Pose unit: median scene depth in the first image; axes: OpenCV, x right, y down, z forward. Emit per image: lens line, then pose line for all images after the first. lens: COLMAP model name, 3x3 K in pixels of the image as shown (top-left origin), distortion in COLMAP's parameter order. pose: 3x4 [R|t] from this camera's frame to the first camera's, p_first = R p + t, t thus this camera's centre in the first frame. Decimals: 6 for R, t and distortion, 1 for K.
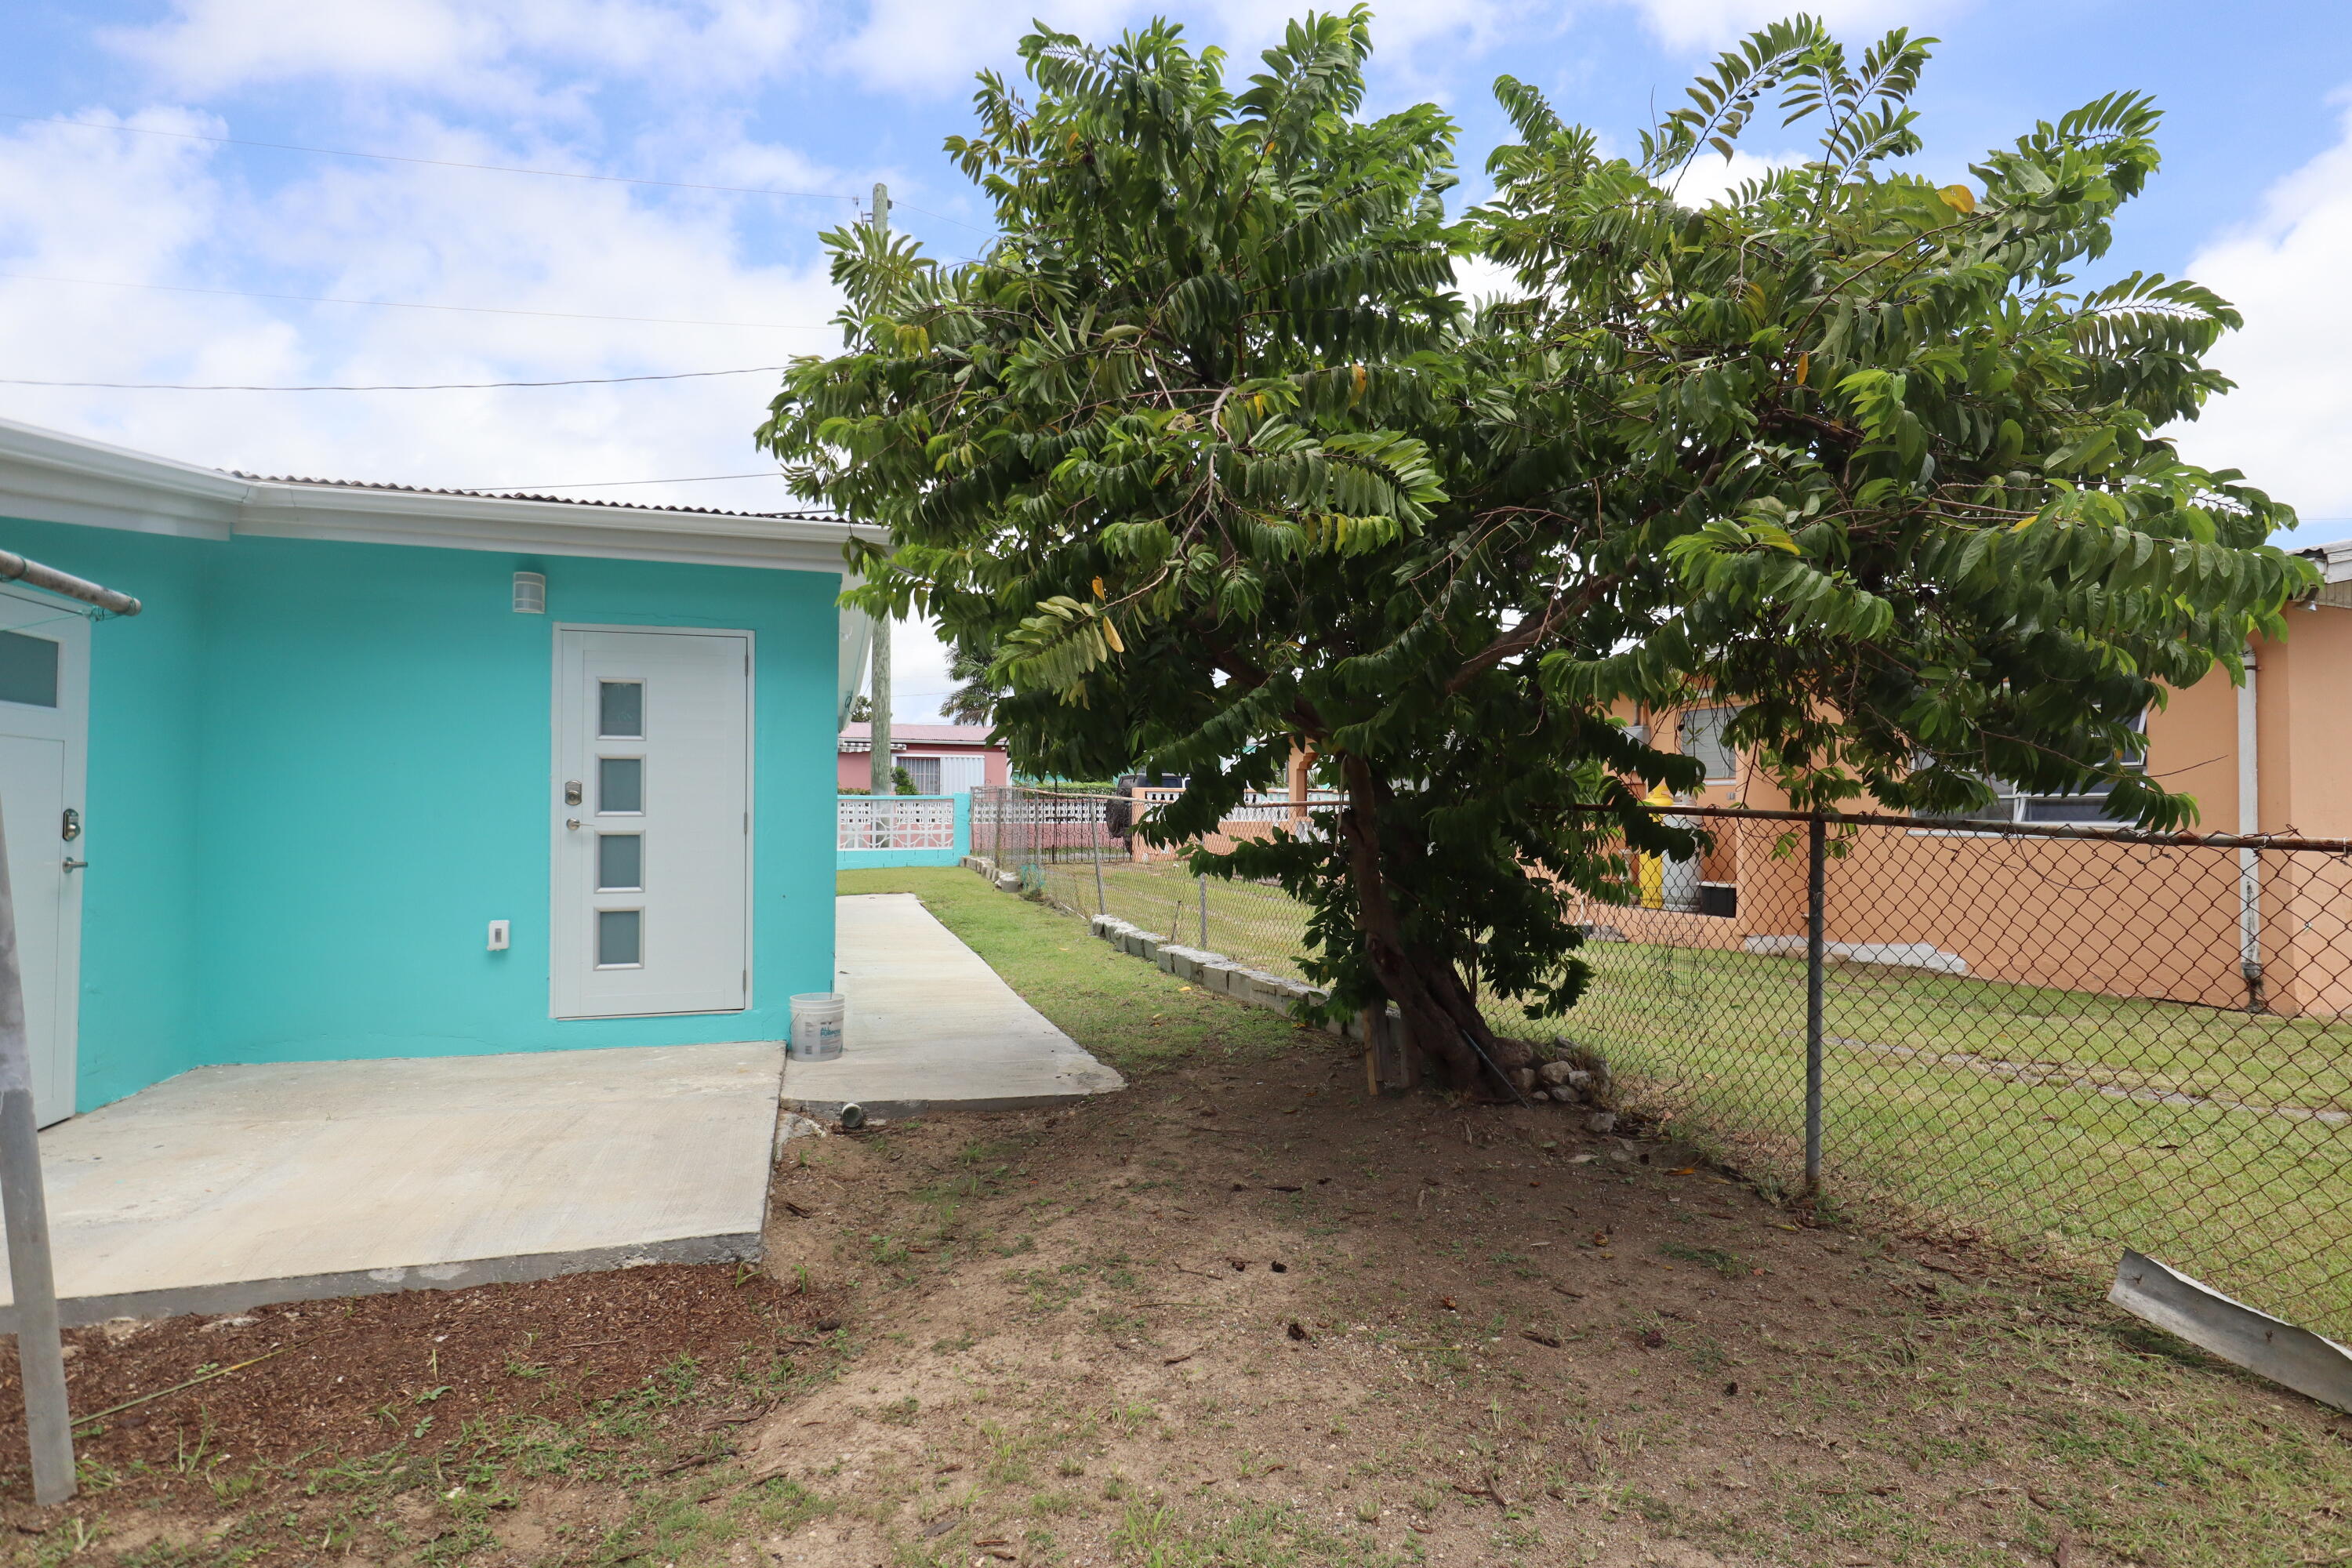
lens RADIAL K [[1166.1, 0, 1176.4], [0, 1166.1, 780.1], [0, 0, 1]] dist [-0.004366, 0.002456]
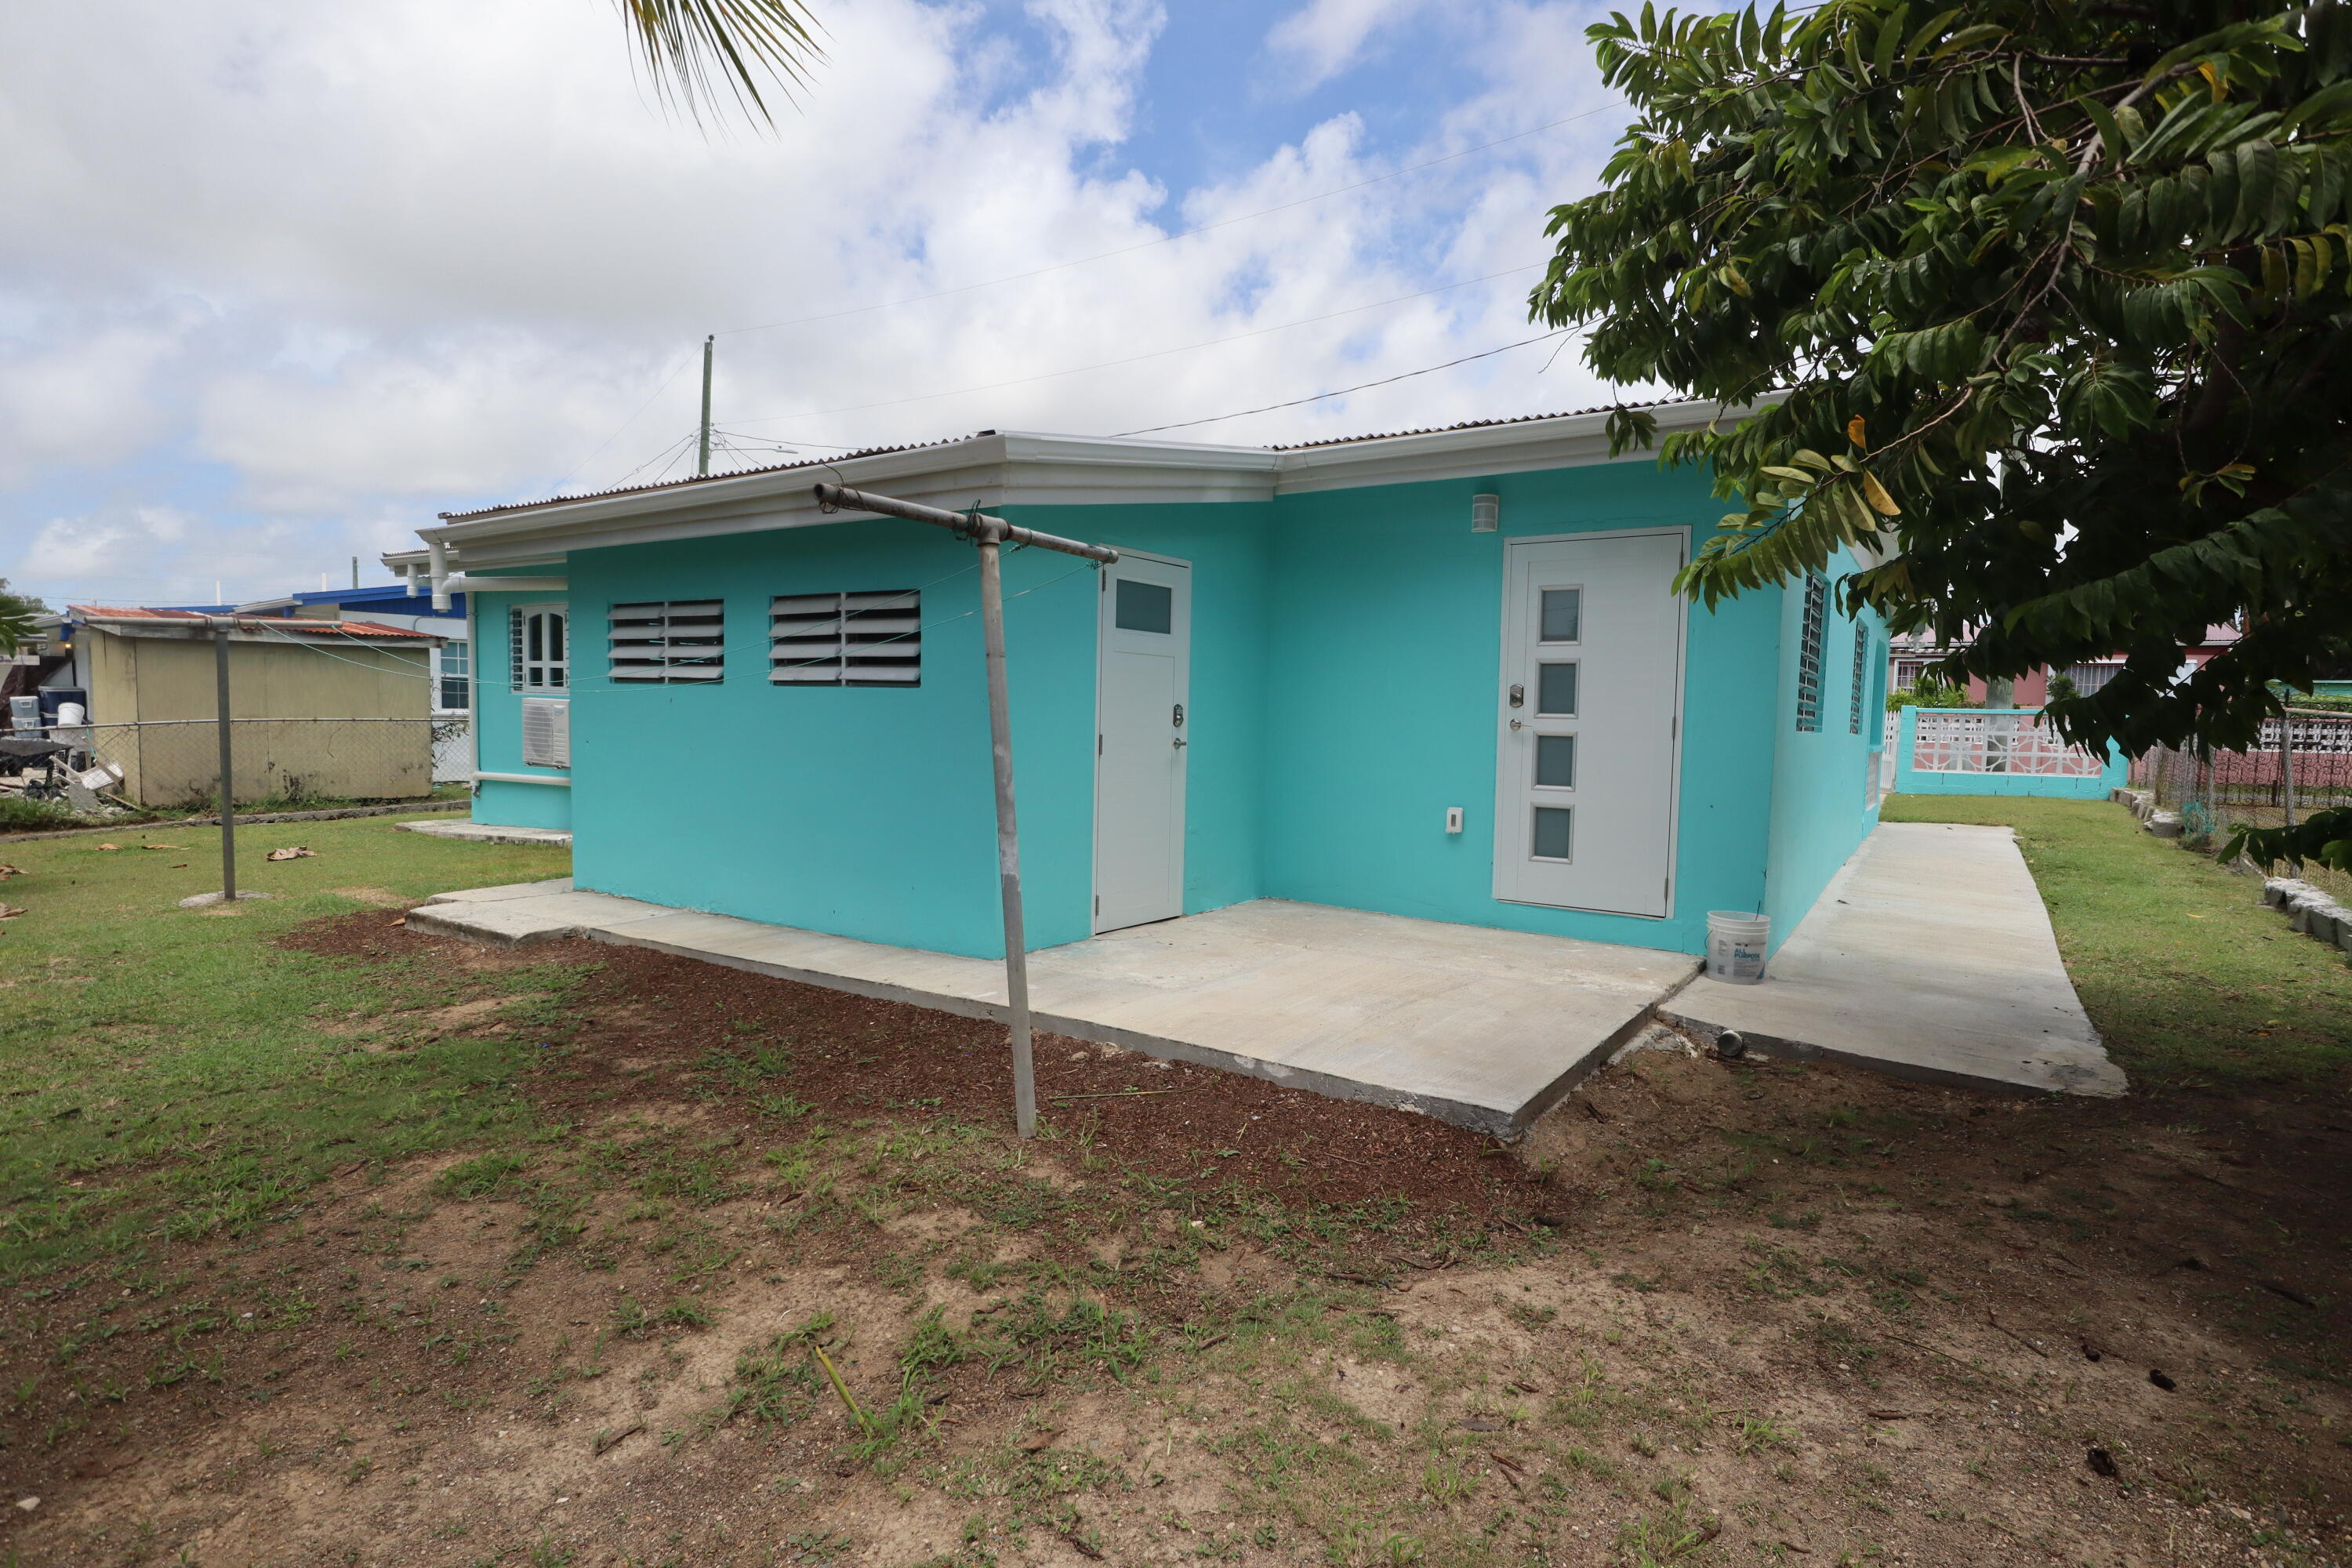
lens RADIAL K [[1166.1, 0, 1176.4], [0, 1166.1, 780.1], [0, 0, 1]] dist [-0.004366, 0.002456]
pose [[0.618311, 0.057112, -0.783856, 0.197554], [0.000477, 0.997329, 0.073042, 0.014016], [0.785933, -0.045537, 0.616632, 0.113880]]
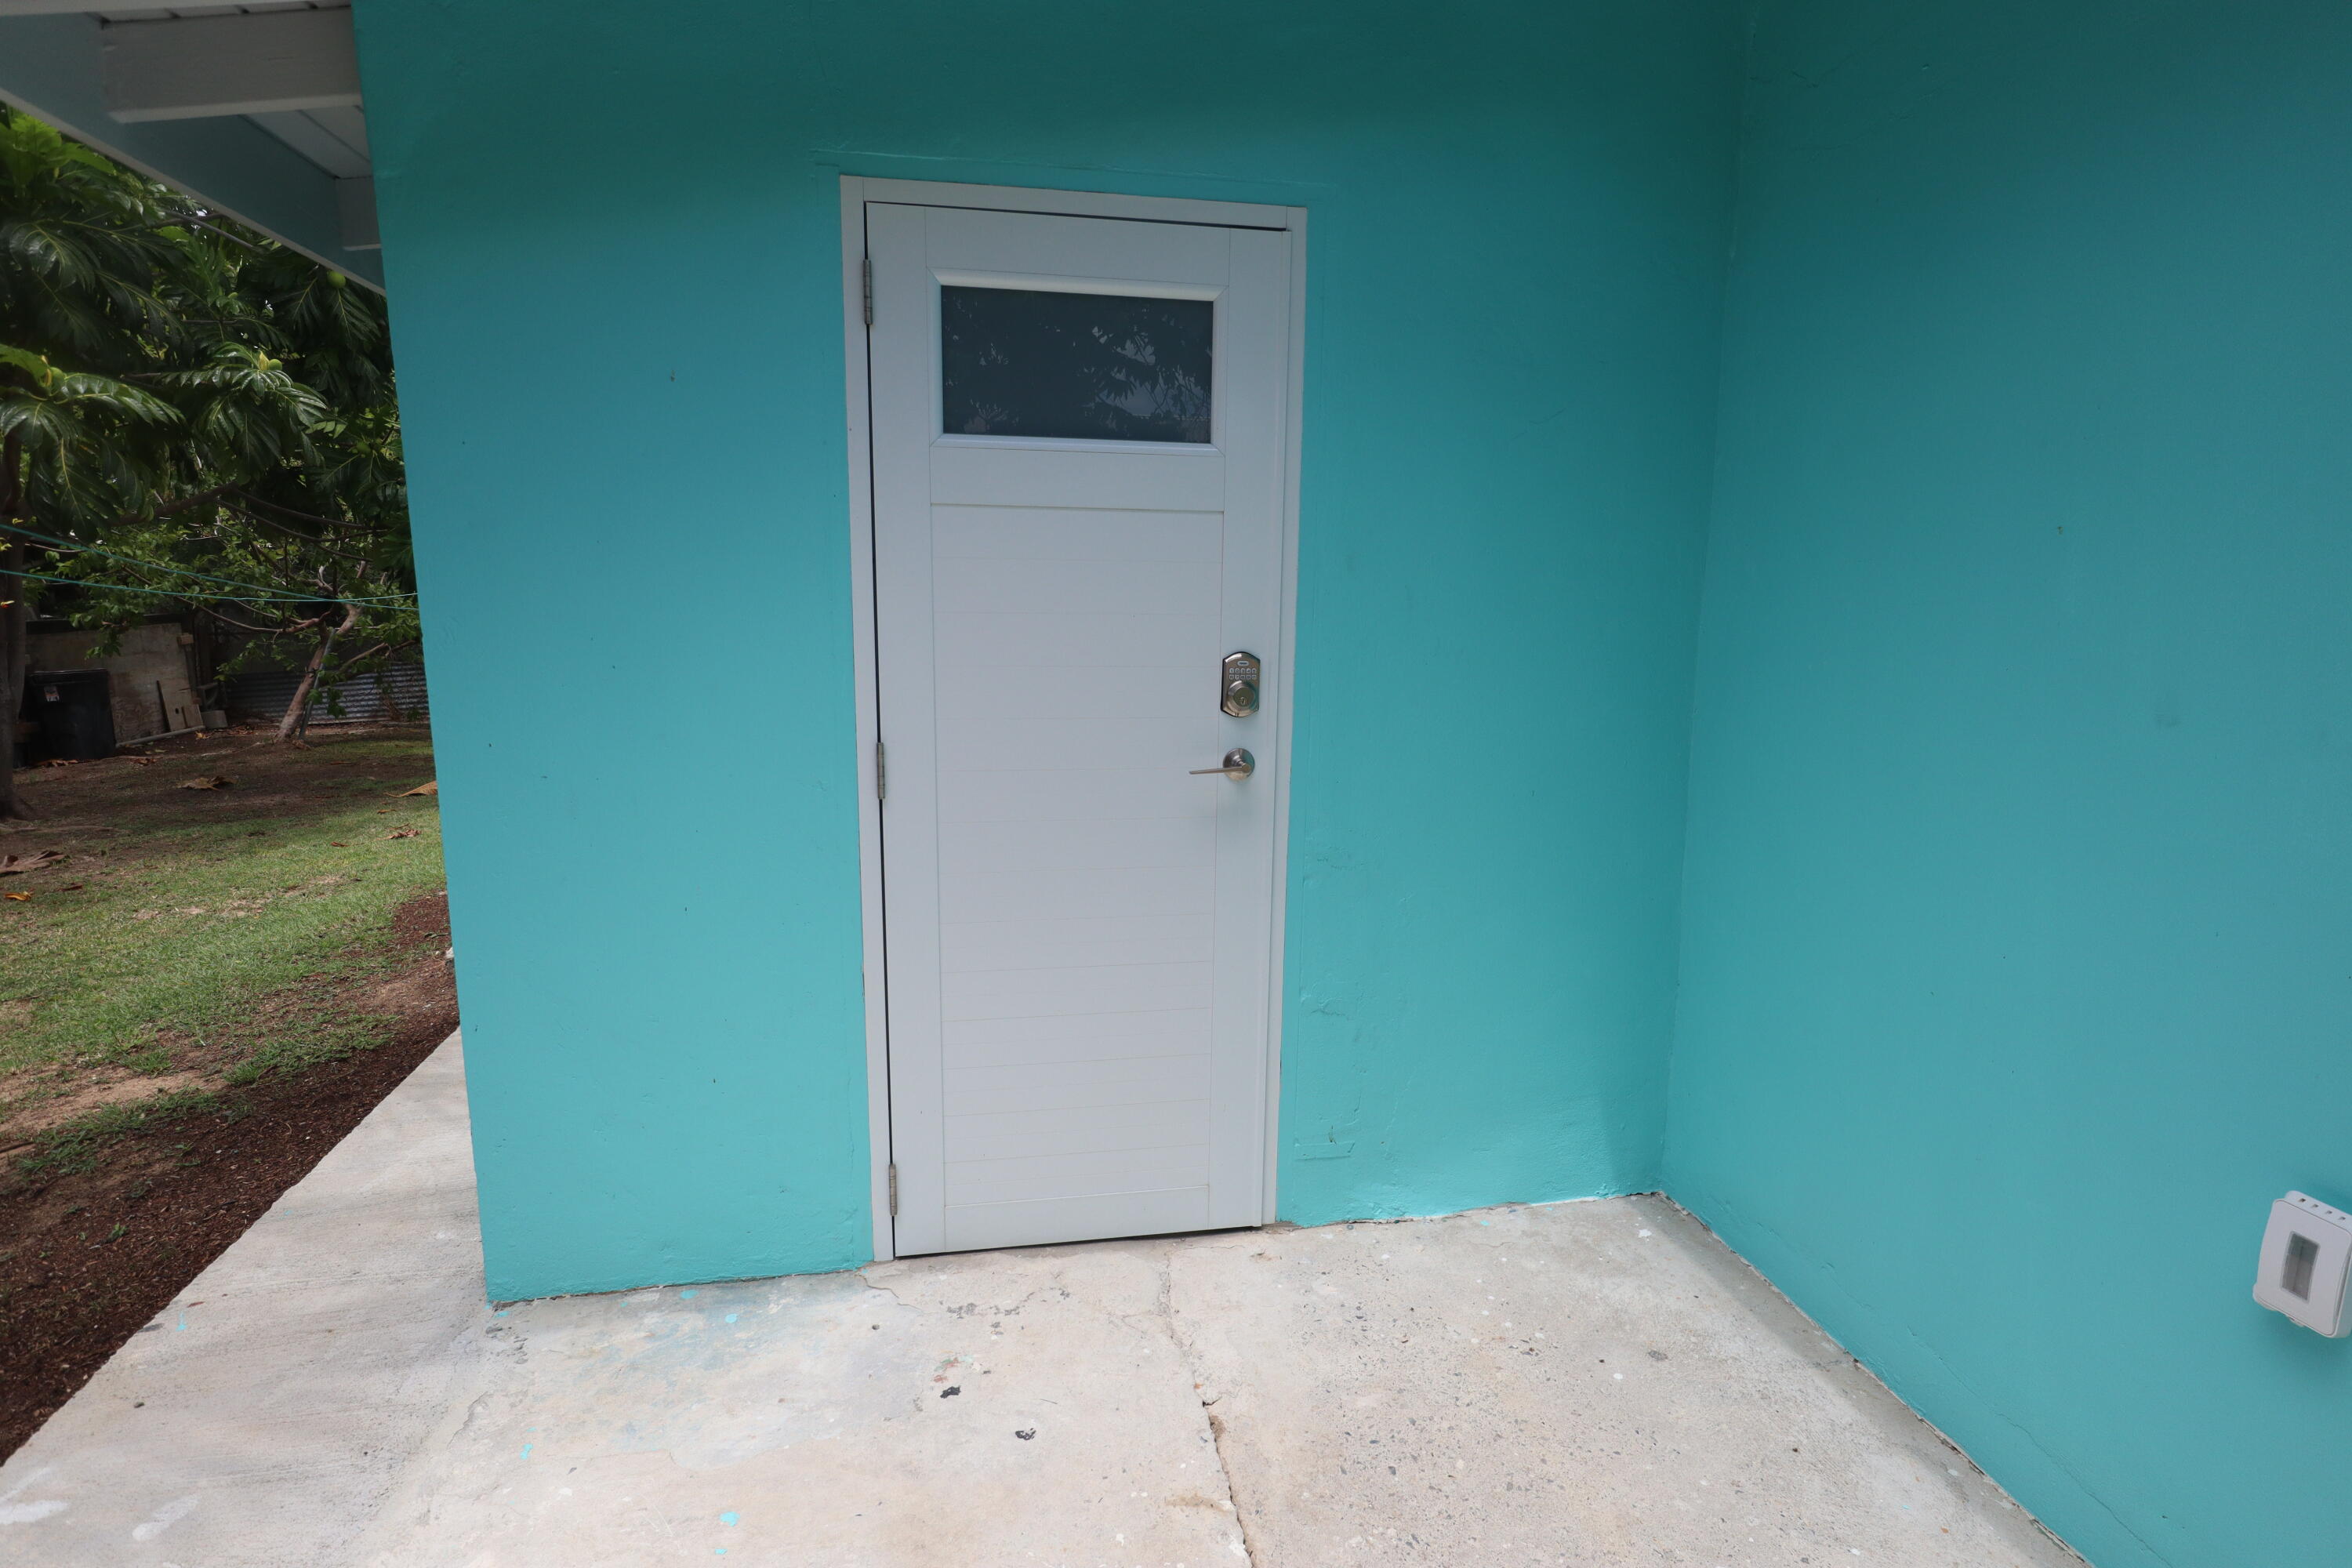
lens RADIAL K [[1188.6, 0, 1176.0], [0, 1188.6, 784.0], [0, 0, 1]] dist [0.000451, 0.000028]
pose [[-0.095978, 0.156633, -0.982982, -0.475883], [0.008099, 0.987632, 0.156583, 0.001360], [0.995350, 0.007067, -0.096060, 1.101623]]
